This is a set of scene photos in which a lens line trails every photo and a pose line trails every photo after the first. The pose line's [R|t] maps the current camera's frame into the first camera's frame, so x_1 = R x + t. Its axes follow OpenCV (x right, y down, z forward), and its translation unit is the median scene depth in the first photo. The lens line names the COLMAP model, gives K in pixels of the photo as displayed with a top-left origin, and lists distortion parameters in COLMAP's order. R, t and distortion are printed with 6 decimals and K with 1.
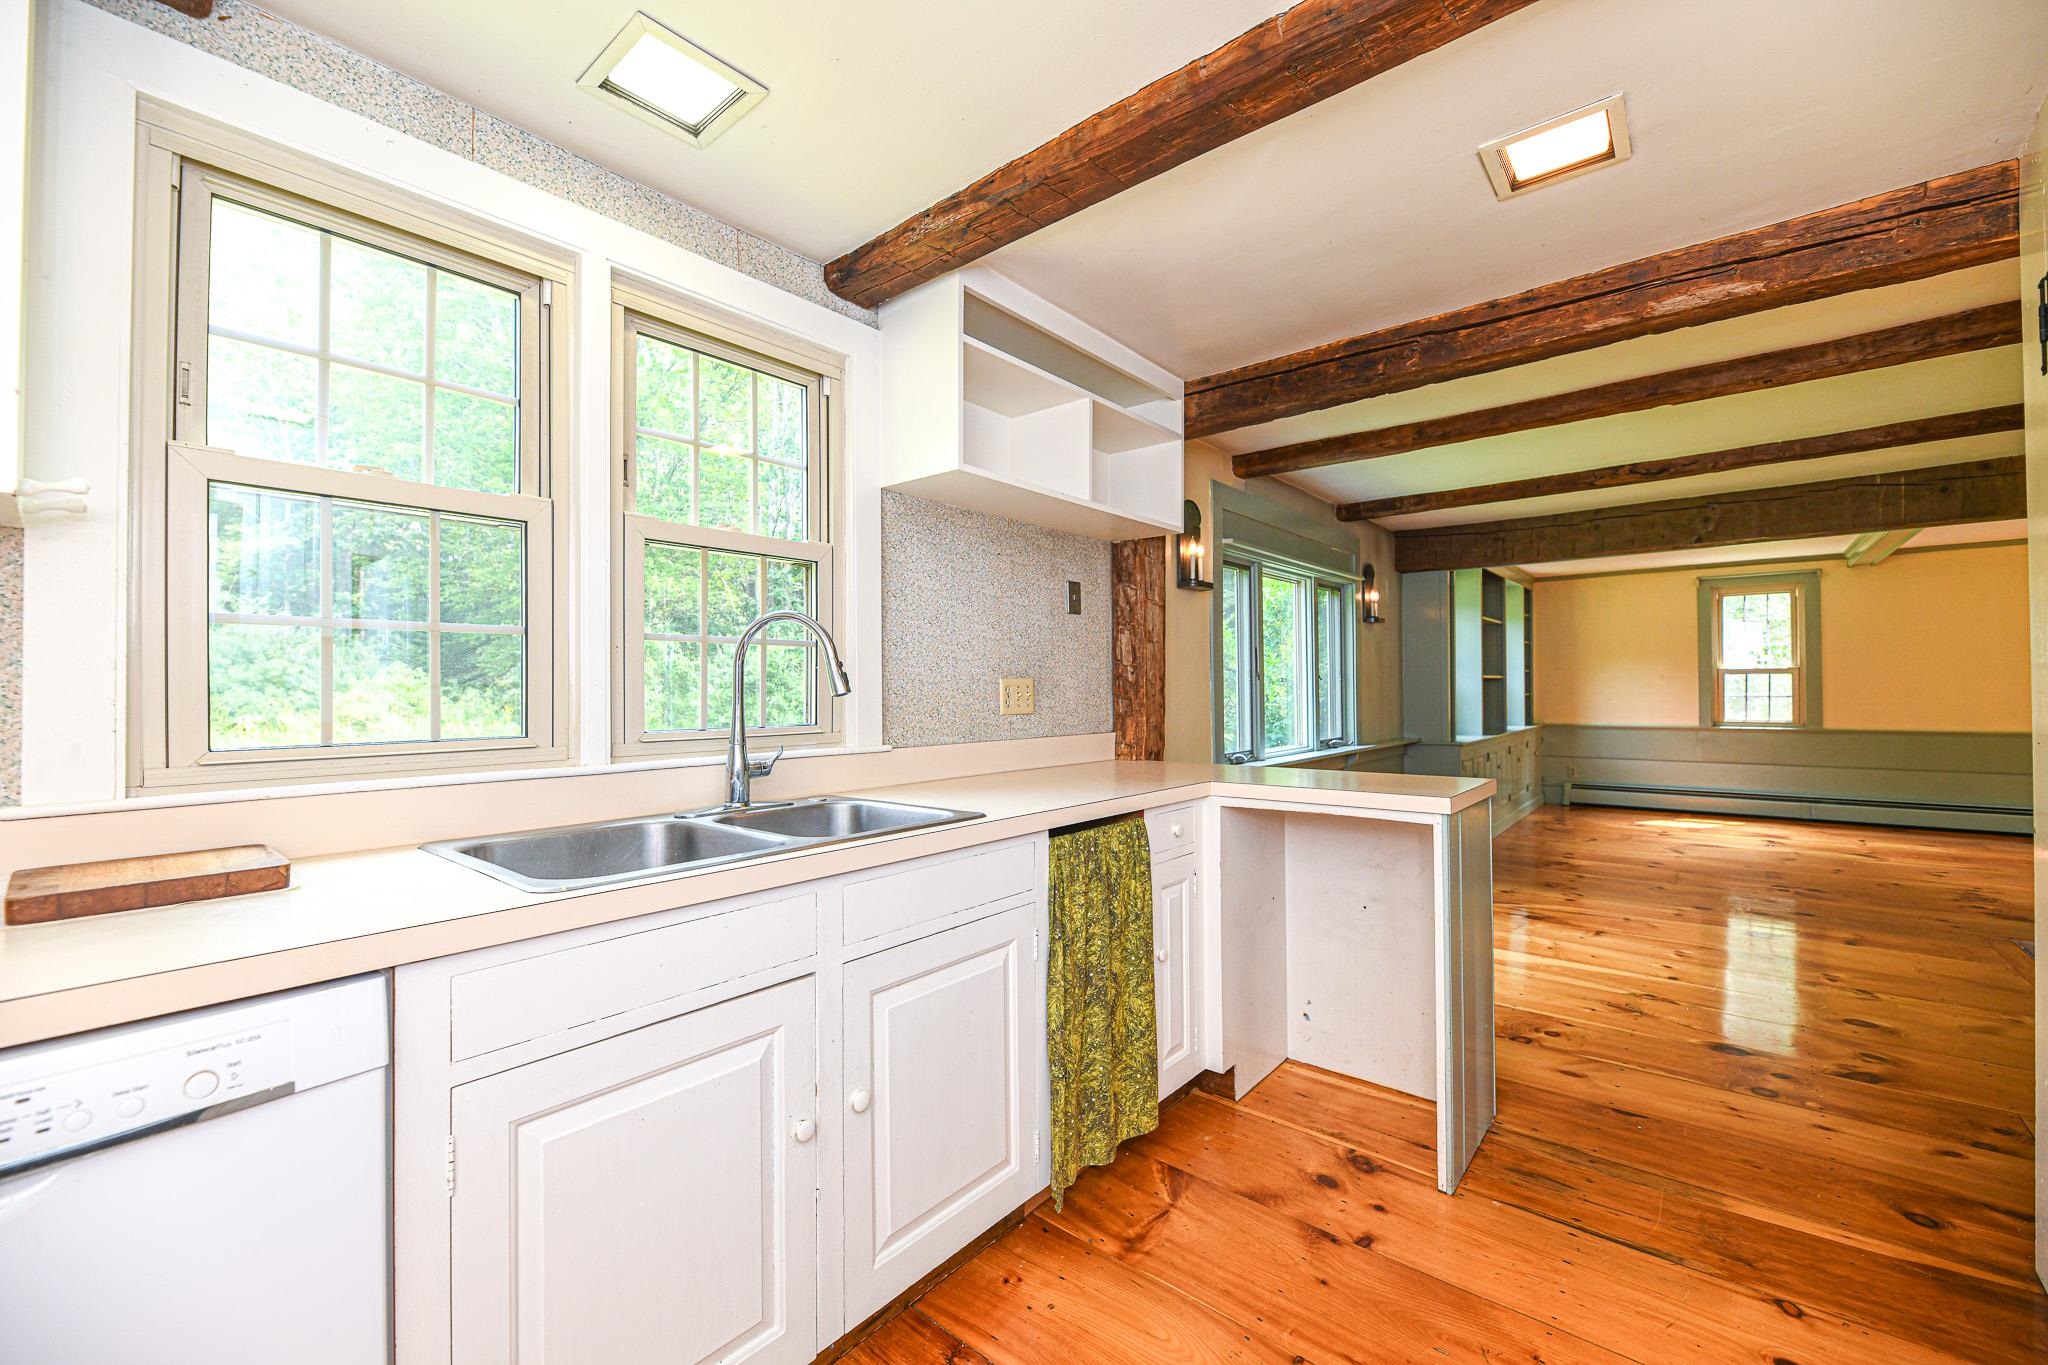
lens RADIAL K [[825.4, 0, 1024.1], [0, 825.4, 683.5], [0, 0, 1]] dist [0.001969, -0.003940]
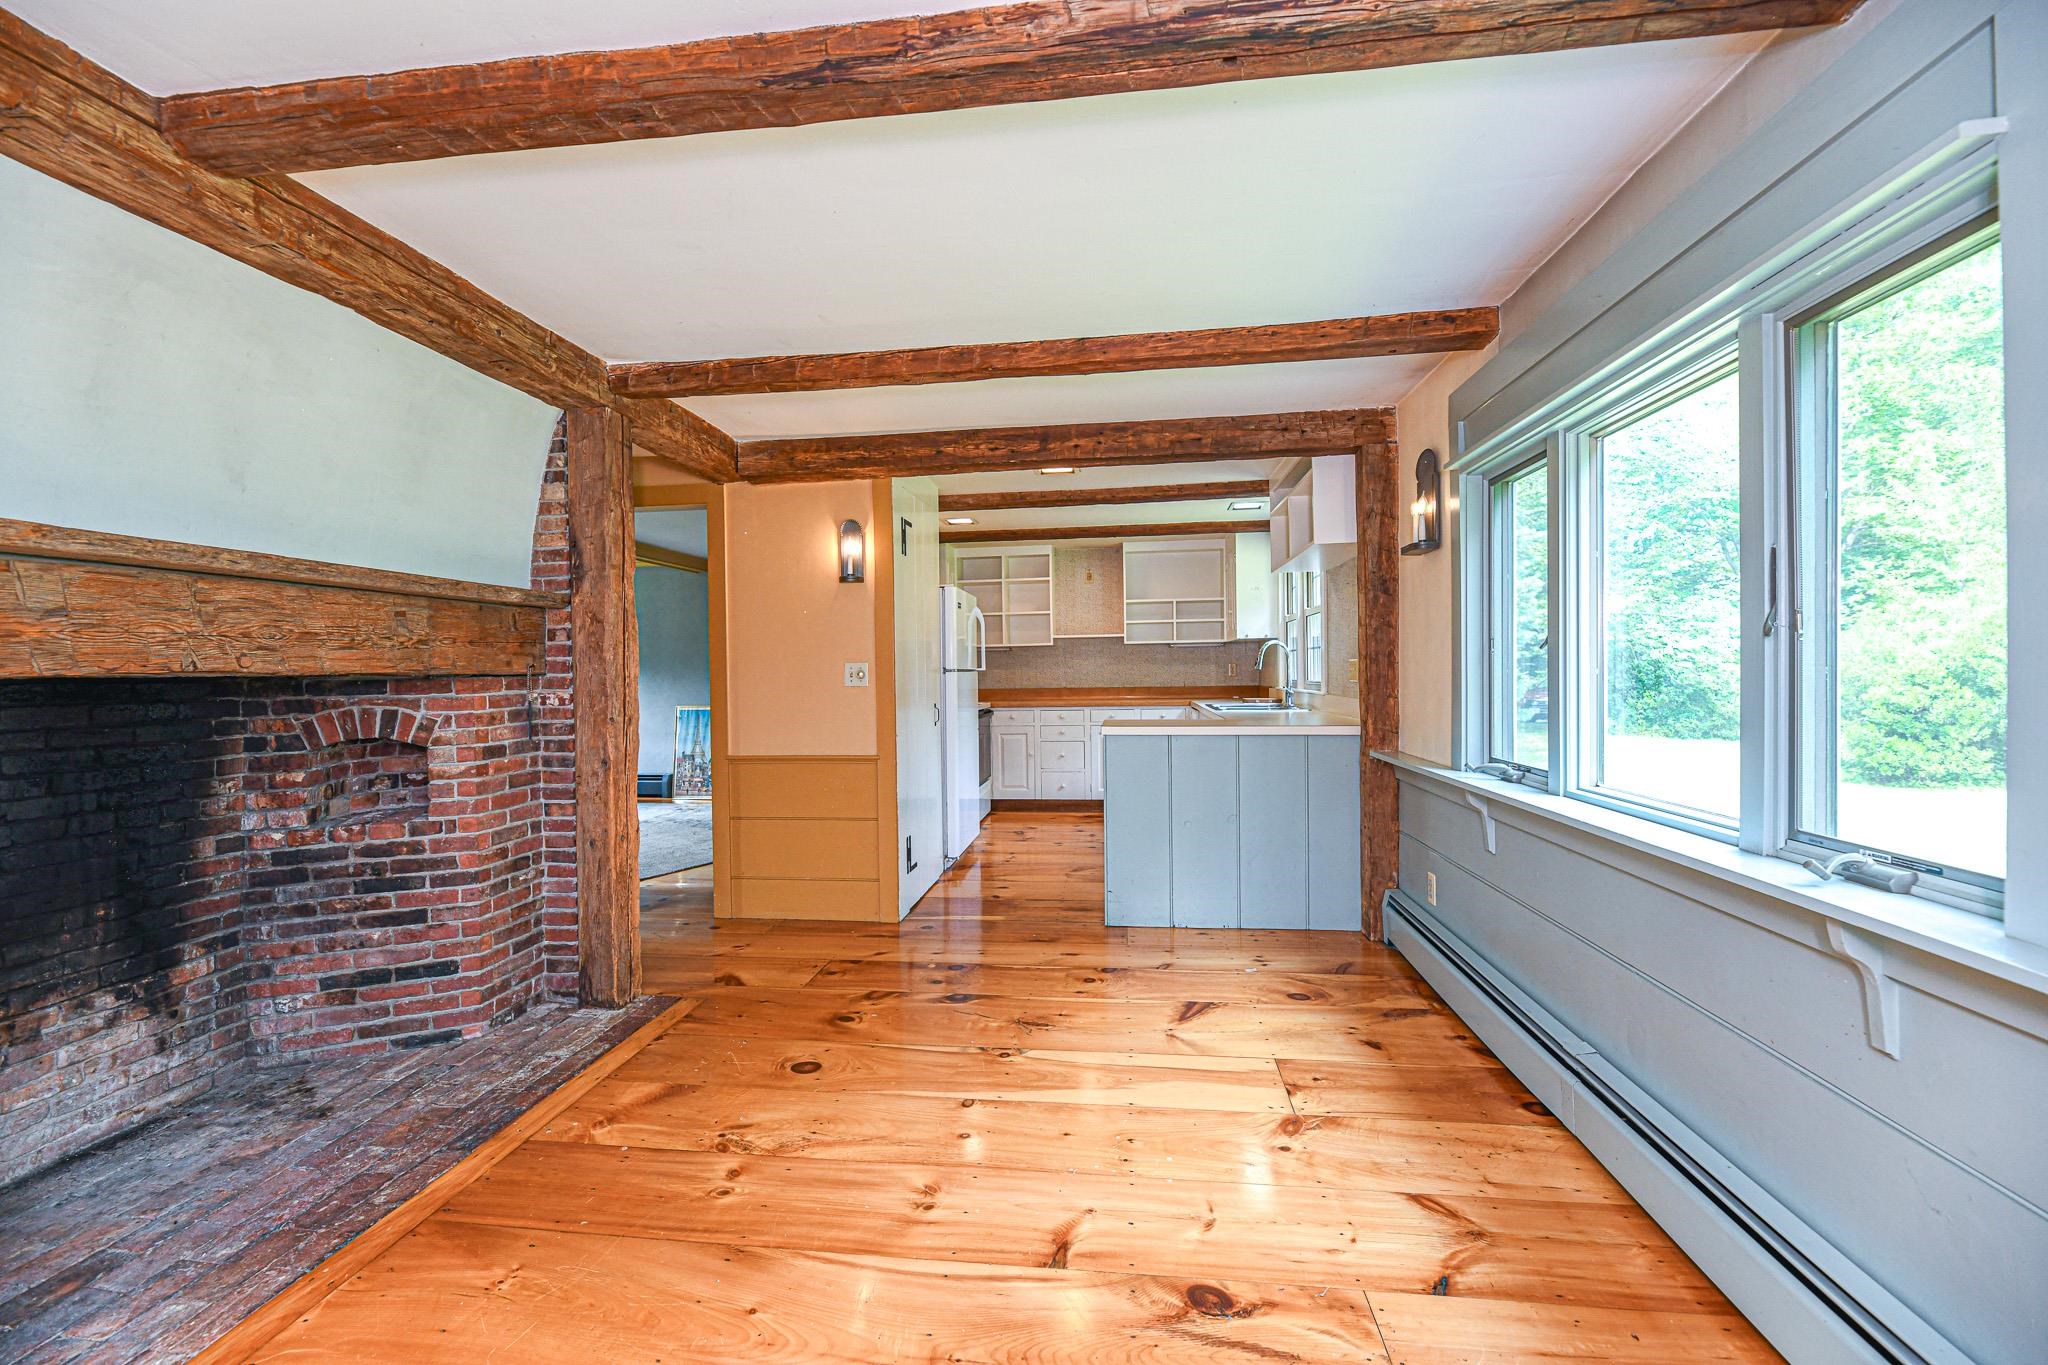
lens RADIAL K [[825.4, 0, 1024.4], [0, 825.4, 683.3], [0, 0, 1]] dist [0.001969, -0.003940]
pose [[-0.837140, 0.026770, -0.546333, 0.528060], [0.025045, 0.999630, 0.010605, 0.002975], [0.546415, -0.004805, -0.837501, 0.759517]]
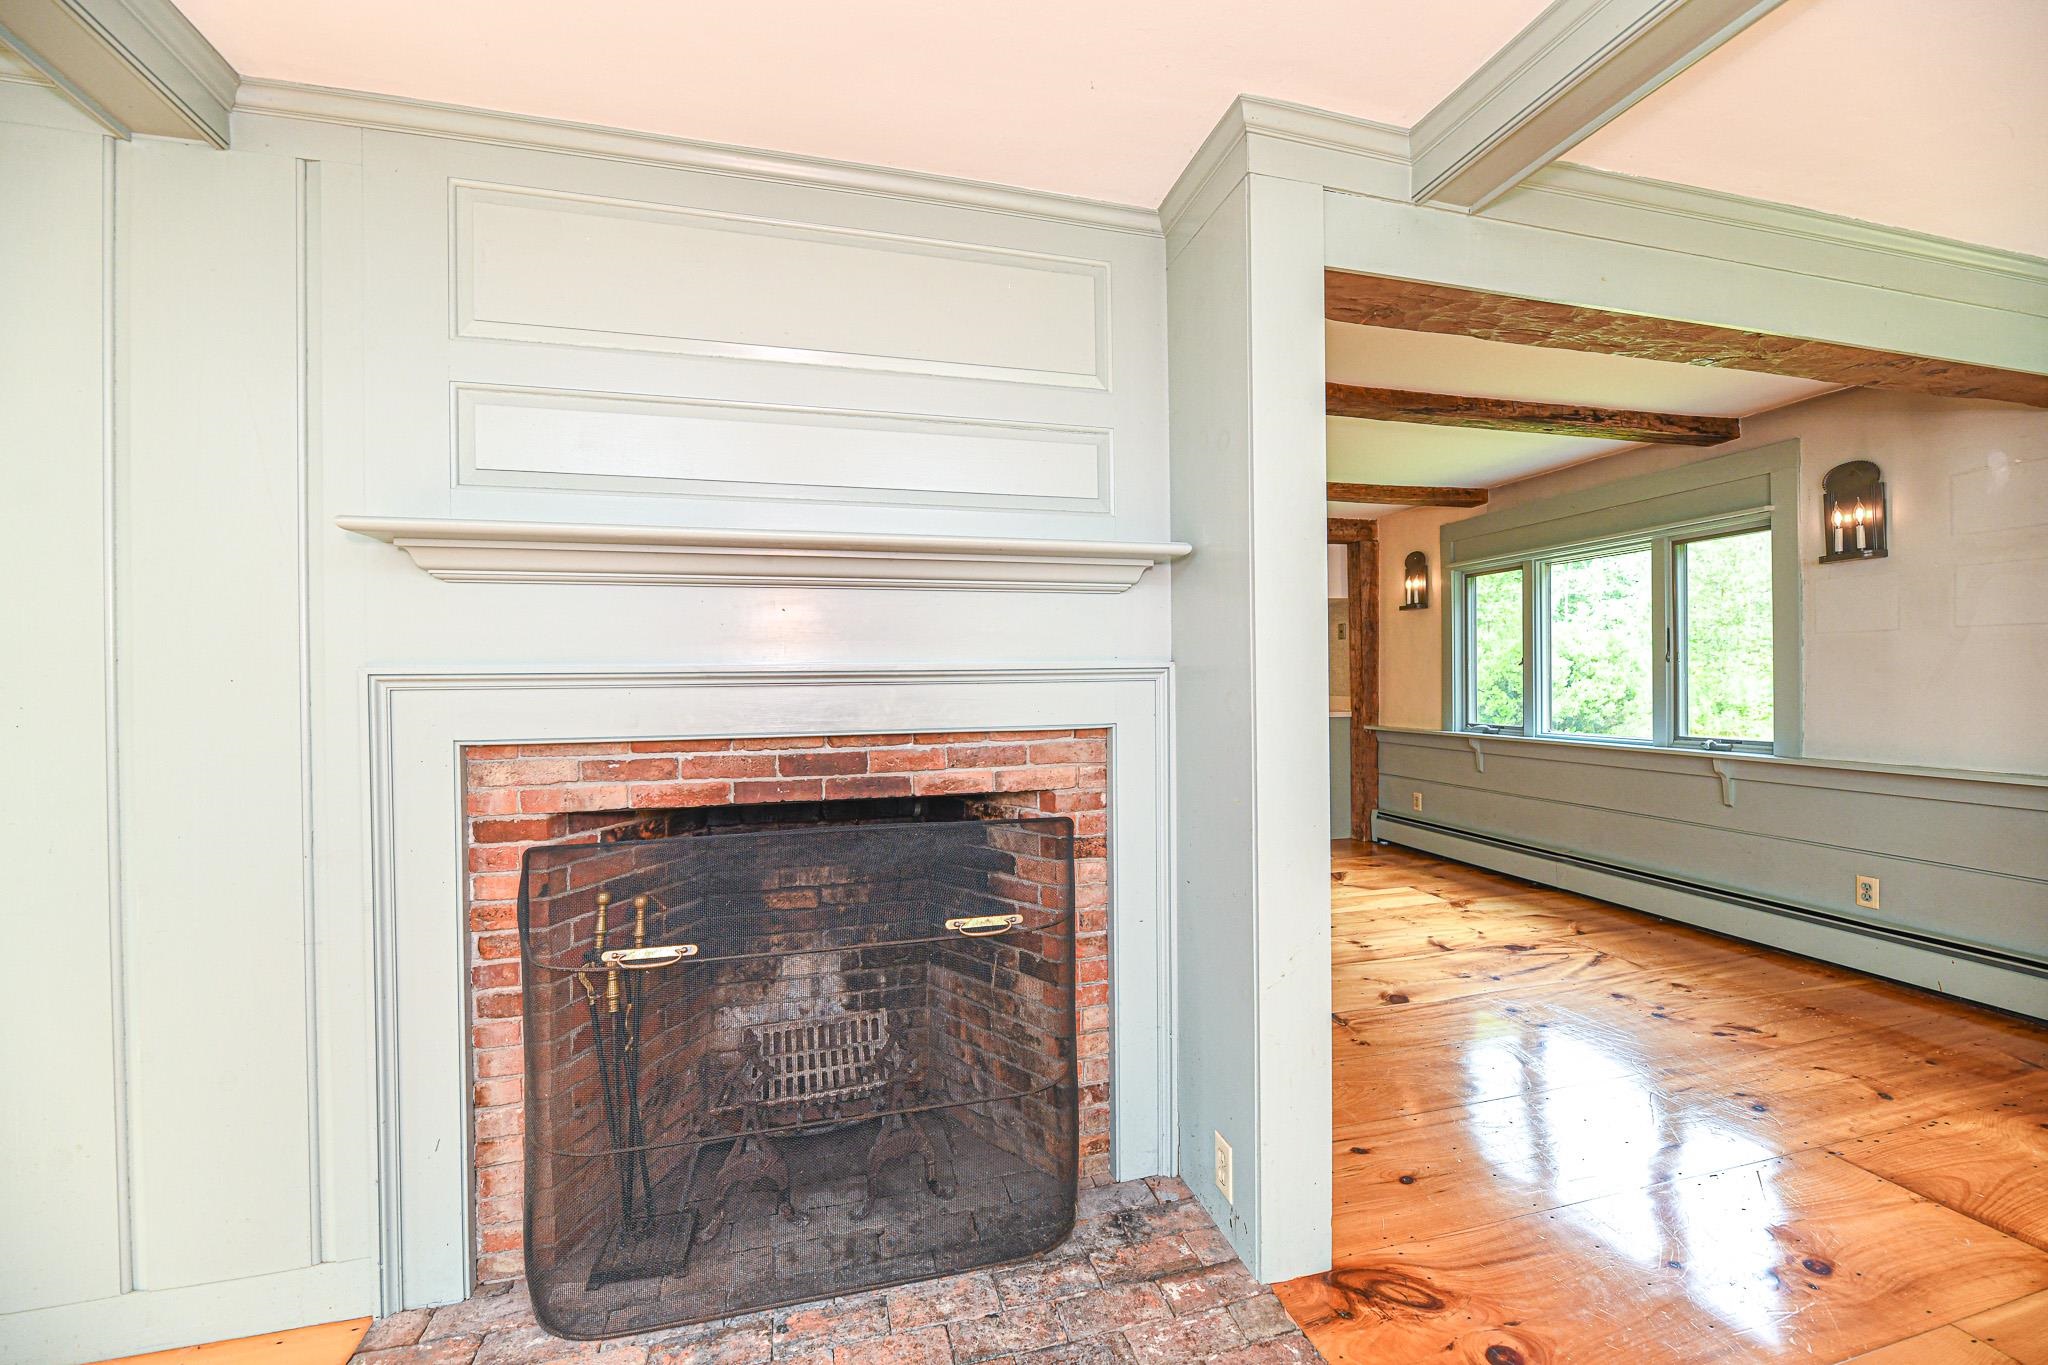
lens RADIAL K [[825.4, 0, 1025.7], [0, 825.4, 684.5], [0, 0, 1]] dist [0.001969, -0.003940]
pose [[-0.564451, 0.020130, -0.825221, 0.955464], [0.023433, 0.999690, 0.008358, -0.001970], [0.825134, -0.014620, -0.564748, 0.641490]]
